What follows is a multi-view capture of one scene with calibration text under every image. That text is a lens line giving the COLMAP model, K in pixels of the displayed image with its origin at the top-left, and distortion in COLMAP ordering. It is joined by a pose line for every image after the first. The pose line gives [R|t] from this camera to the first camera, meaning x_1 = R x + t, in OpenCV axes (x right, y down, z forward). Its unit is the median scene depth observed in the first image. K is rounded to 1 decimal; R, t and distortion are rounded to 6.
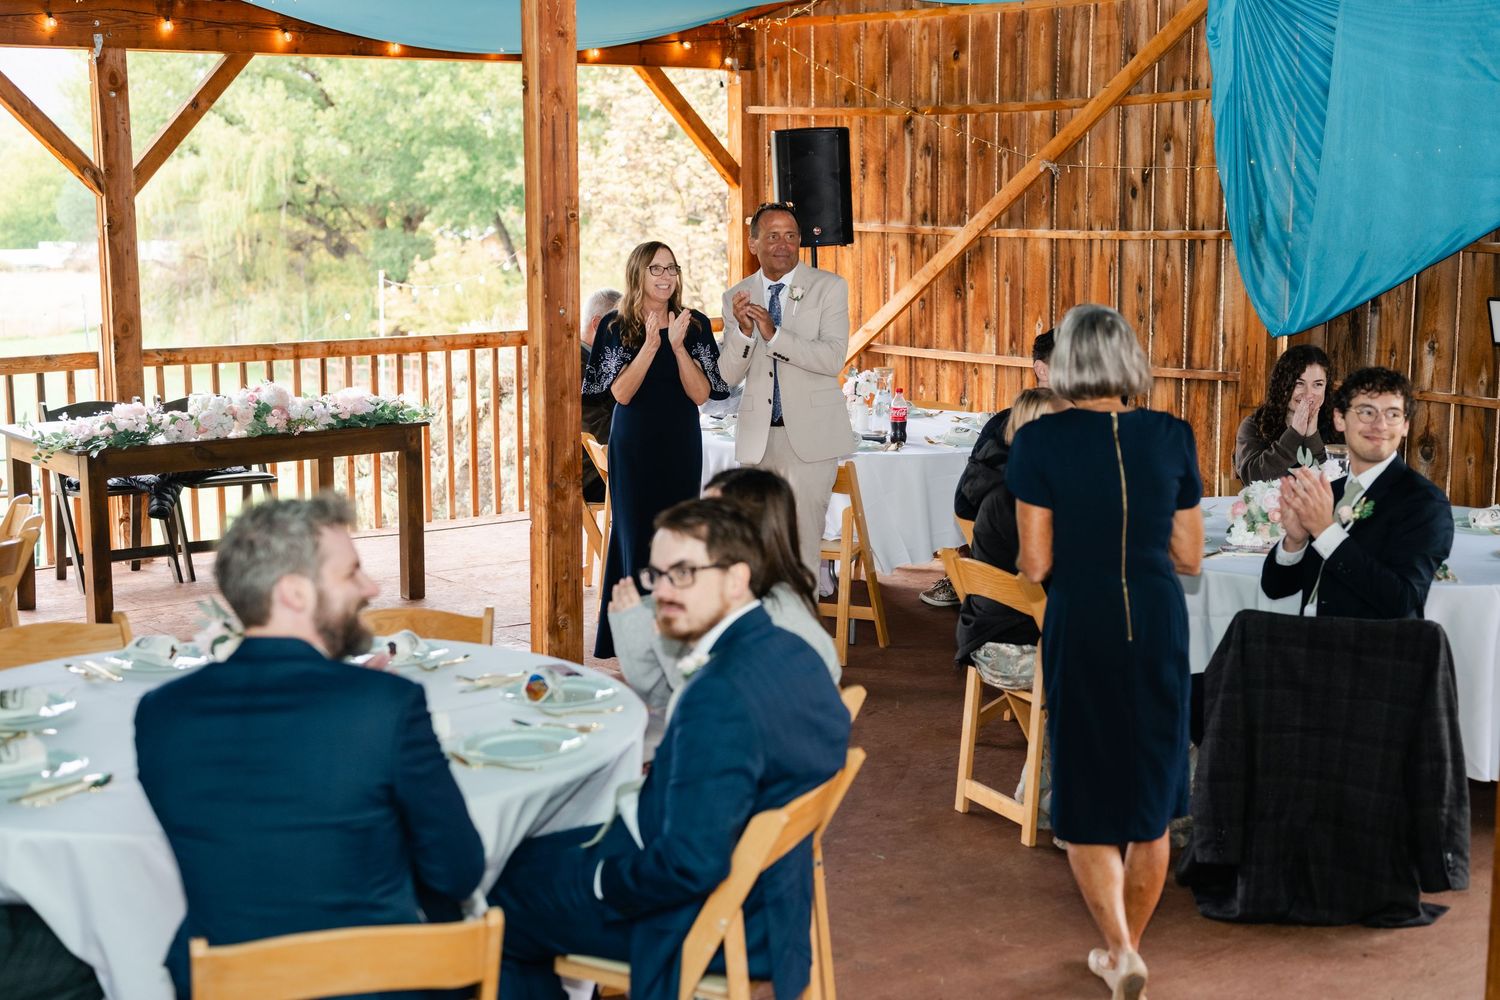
lens RADIAL K [[2225.8, 0, 725.6], [0, 2225.8, 477.3], [0, 0, 1]] dist [-0.003535, -0.031084]
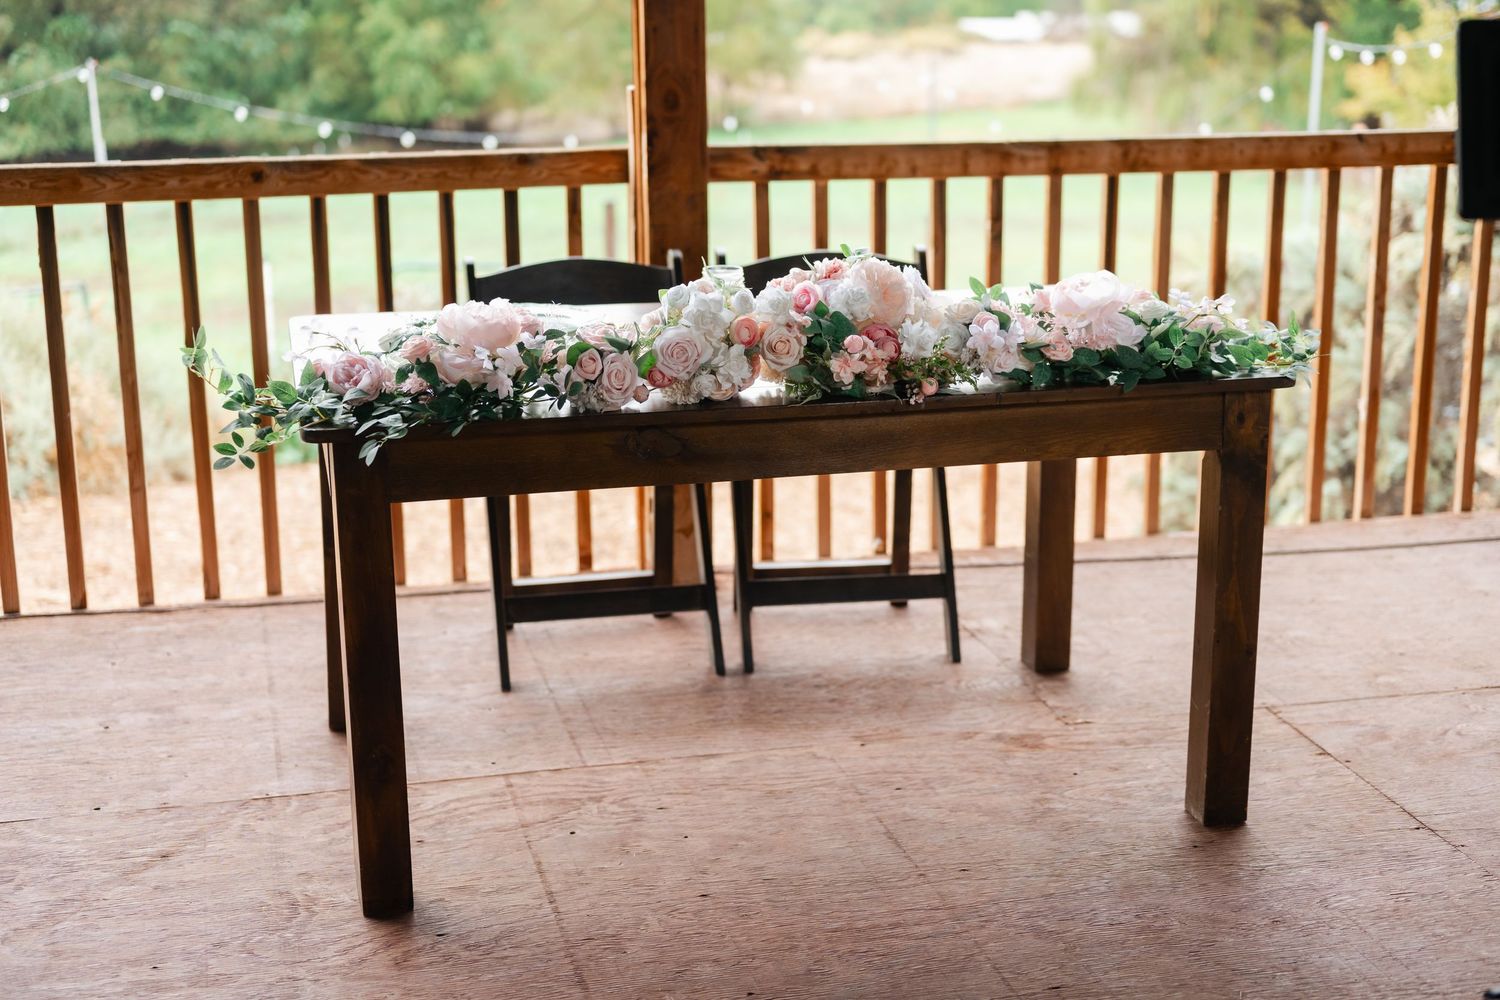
lens RADIAL K [[2250.6, 0, 750.0], [0, 2250.6, 500.0], [0, 0, 1]] dist [0.020890, 0.039903]
pose [[0.915221, 0.096873, -0.391135, -0.061438], [-0.054977, 0.991615, 0.116954, -0.039839], [0.399185, -0.085535, 0.912872, 0.566090]]
